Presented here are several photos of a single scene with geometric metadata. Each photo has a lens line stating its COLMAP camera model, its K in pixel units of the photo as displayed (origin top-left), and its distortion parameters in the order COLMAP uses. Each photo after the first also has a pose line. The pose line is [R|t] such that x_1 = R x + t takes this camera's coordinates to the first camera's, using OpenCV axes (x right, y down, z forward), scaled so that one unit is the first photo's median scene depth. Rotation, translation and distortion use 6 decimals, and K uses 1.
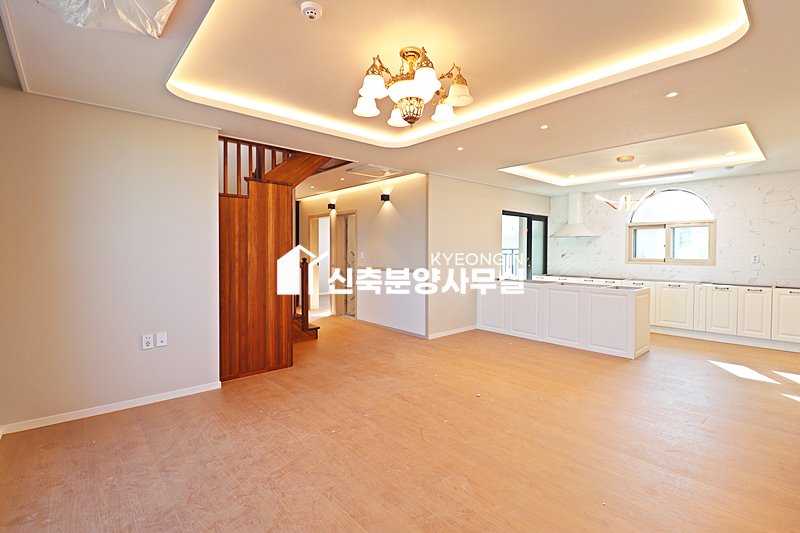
lens RADIAL K [[368.9, 0, 398.9], [0, 368.9, 253.5], [0, 0, 1]] dist [-0.001637, -0.012292]
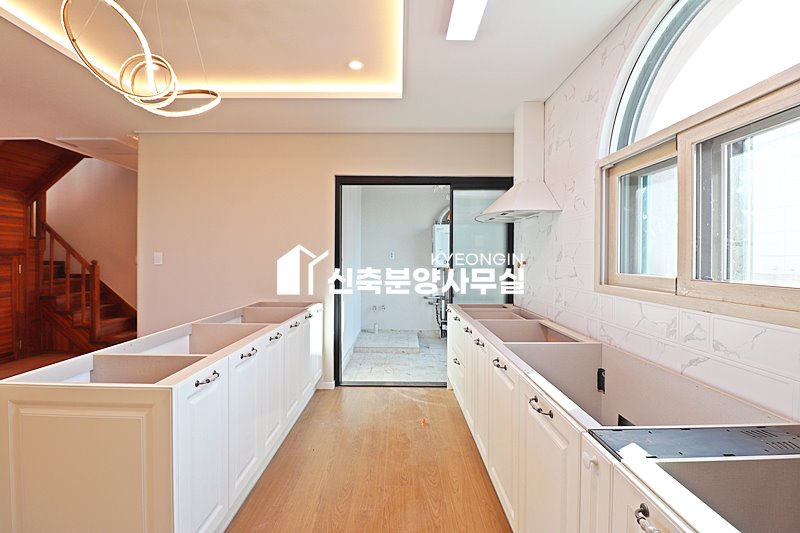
lens RADIAL K [[368.9, 0, 398.5], [0, 368.9, 258.6], [0, 0, 1]] dist [-0.001637, -0.012292]
pose [[0.750252, 0.005034, -0.661133, 1.218282], [-0.008860, 0.999958, -0.002440, 0.003796], [0.661093, 0.007688, 0.750265, 1.157393]]
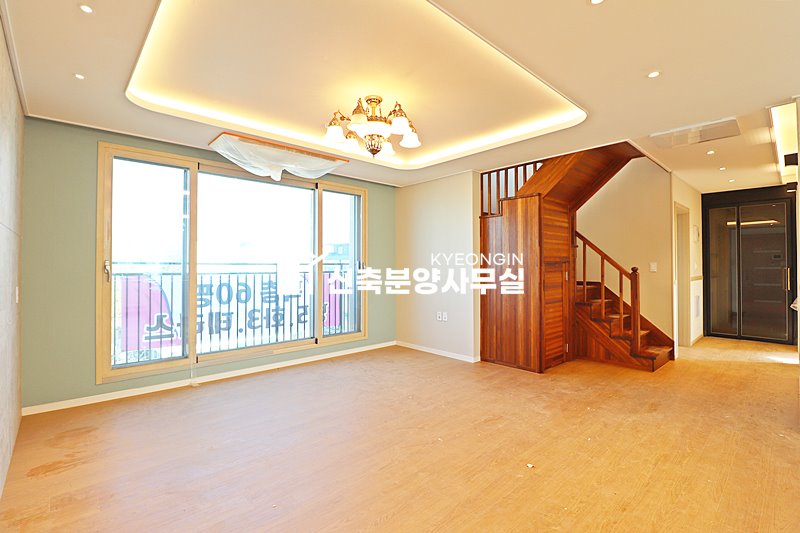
lens RADIAL K [[368.9, 0, 403.9], [0, 368.9, 259.4], [0, 0, 1]] dist [-0.001637, -0.012292]
pose [[0.027219, -0.021024, -0.999408, 0.775872], [-0.004412, 0.999767, -0.021152, 0.018714], [0.999620, 0.004985, 0.027120, 0.650169]]
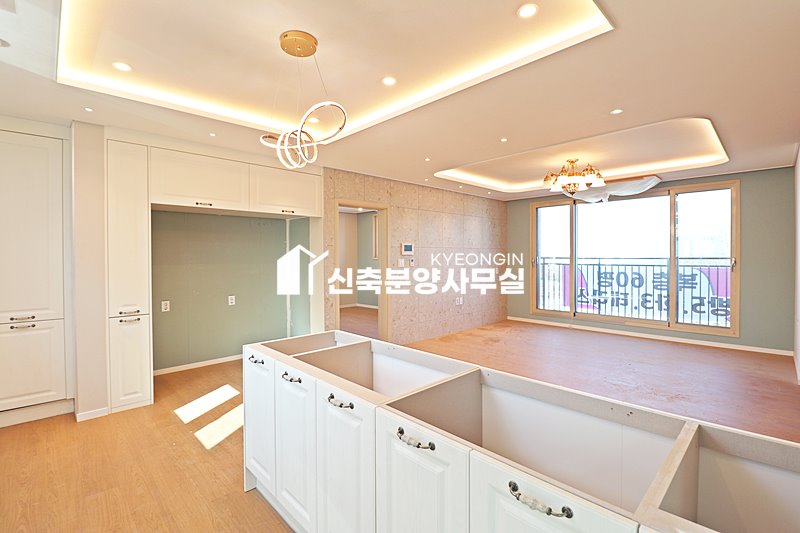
lens RADIAL K [[368.9, 0, 398.3], [0, 368.9, 261.8], [0, 0, 1]] dist [-0.001637, -0.012292]
pose [[-0.999090, 0.005175, -0.042332, 0.655663], [0.004233, 0.999742, 0.022303, -0.018639], [0.042437, 0.022104, -0.998855, 1.819017]]
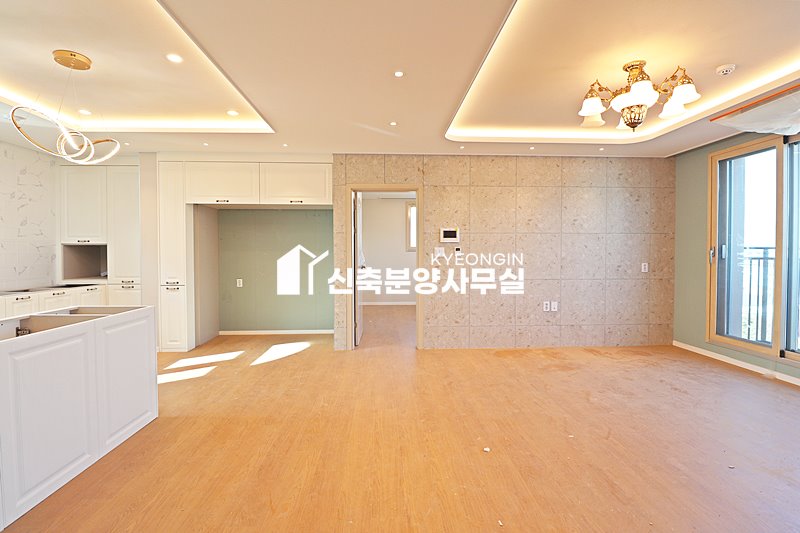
lens RADIAL K [[368.9, 0, 397.6], [0, 368.9, 261.8], [0, 0, 1]] dist [-0.001637, -0.012292]
pose [[-0.777262, -0.017576, 0.628932, -0.070523], [0.004347, 0.999436, 0.033302, 0.009376], [-0.629162, 0.028619, -0.776747, 1.415885]]
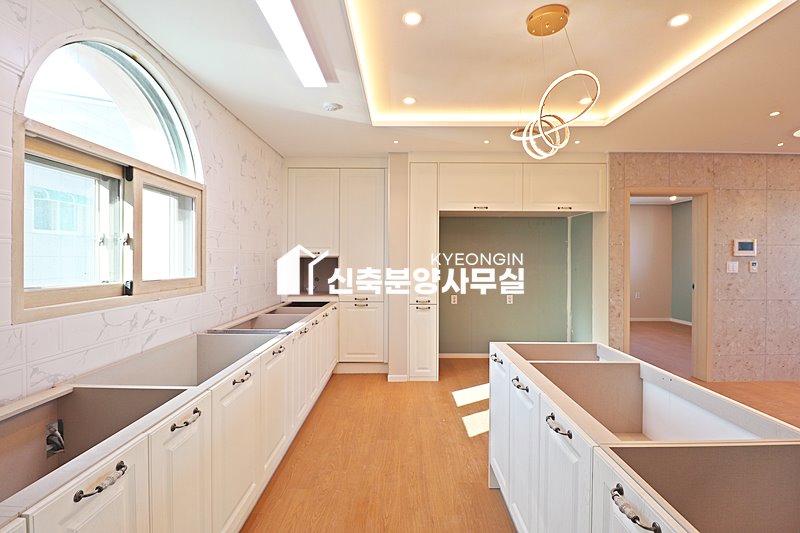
lens RADIAL K [[368.9, 0, 398.6], [0, 368.9, 260.7], [0, 0, 1]] dist [-0.001637, -0.012292]
pose [[-0.743700, -0.004782, 0.668497, 0.595918], [0.001962, 0.999954, 0.009336, -0.010777], [-0.668511, 0.008254, -0.743657, 1.767871]]
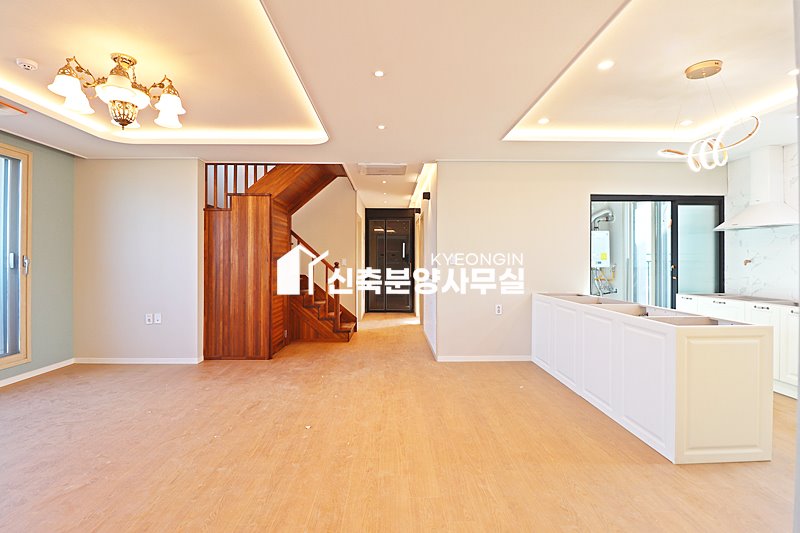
lens RADIAL K [[368.9, 0, 398.9], [0, 368.9, 261.7], [0, 0, 1]] dist [-0.001637, -0.012292]
pose [[0.765878, 0.000183, -0.642986, 0.777374], [-0.003989, 0.999982, -0.004466, 0.018582], [0.642973, 0.005985, 0.765865, 0.436655]]
